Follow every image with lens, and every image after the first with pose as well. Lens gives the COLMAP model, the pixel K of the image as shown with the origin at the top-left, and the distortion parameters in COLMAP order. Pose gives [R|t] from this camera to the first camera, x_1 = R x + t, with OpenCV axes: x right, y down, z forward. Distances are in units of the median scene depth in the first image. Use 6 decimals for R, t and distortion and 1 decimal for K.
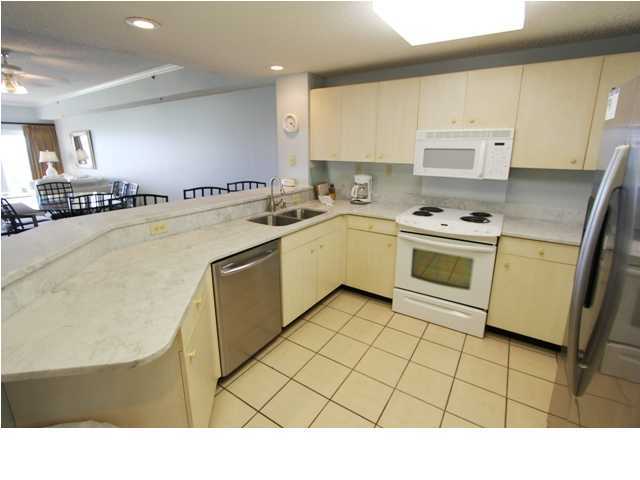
lens RADIAL K [[294.6, 0, 320.5], [0, 294.6, 214.1], [0, 0, 1]] dist [-0.023797, 0.005425]
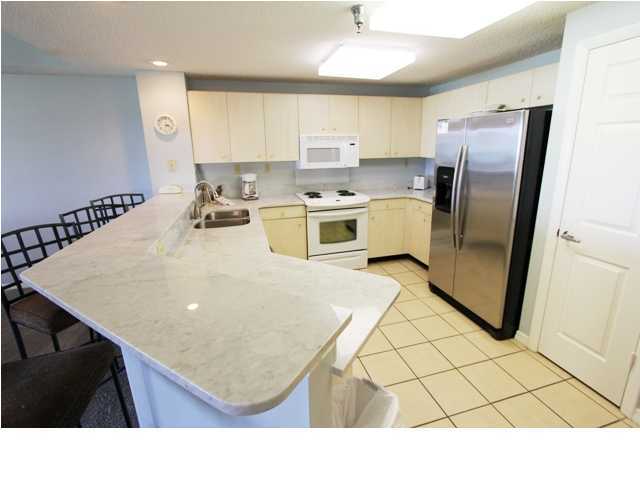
lens RADIAL K [[294.6, 0, 320.5], [0, 294.6, 214.1], [0, 0, 1]] dist [-0.023797, 0.005425]
pose [[0.657513, -0.182512, 0.731003, -0.637818], [0.185216, 0.979599, 0.077984, -0.024457], [-0.730323, 0.084118, 0.677903, 0.074872]]
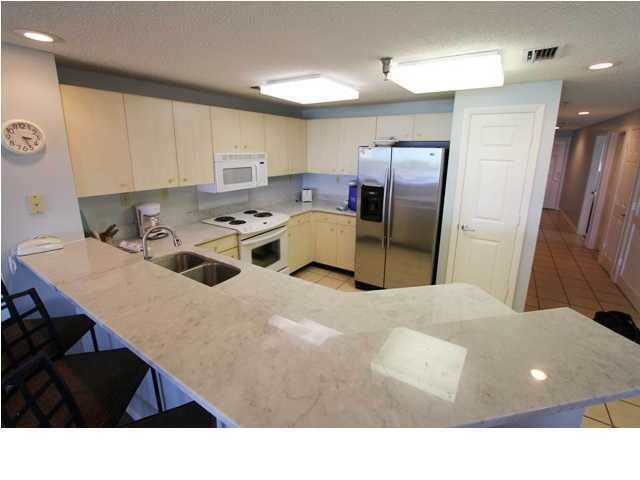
lens RADIAL K [[294.6, 0, 320.5], [0, 294.6, 214.1], [0, 0, 1]] dist [-0.023797, 0.005425]
pose [[-0.008411, -0.220780, 0.975287, -0.825757], [0.212908, 0.952563, 0.217472, -0.224130], [-0.977036, 0.209476, 0.038994, 0.615712]]
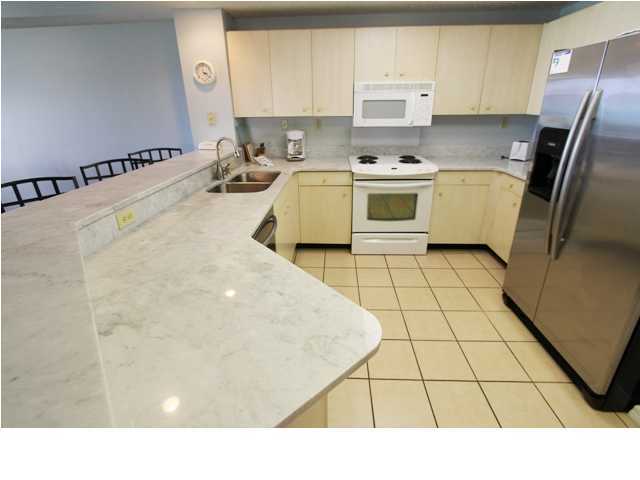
lens RADIAL K [[294.6, 0, 320.5], [0, 294.6, 214.1], [0, 0, 1]] dist [-0.023797, 0.005425]
pose [[0.860569, -0.191651, 0.471901, -0.362246], [0.130117, 0.978487, 0.160104, -0.009763], [-0.492432, -0.076378, 0.866993, 0.118628]]
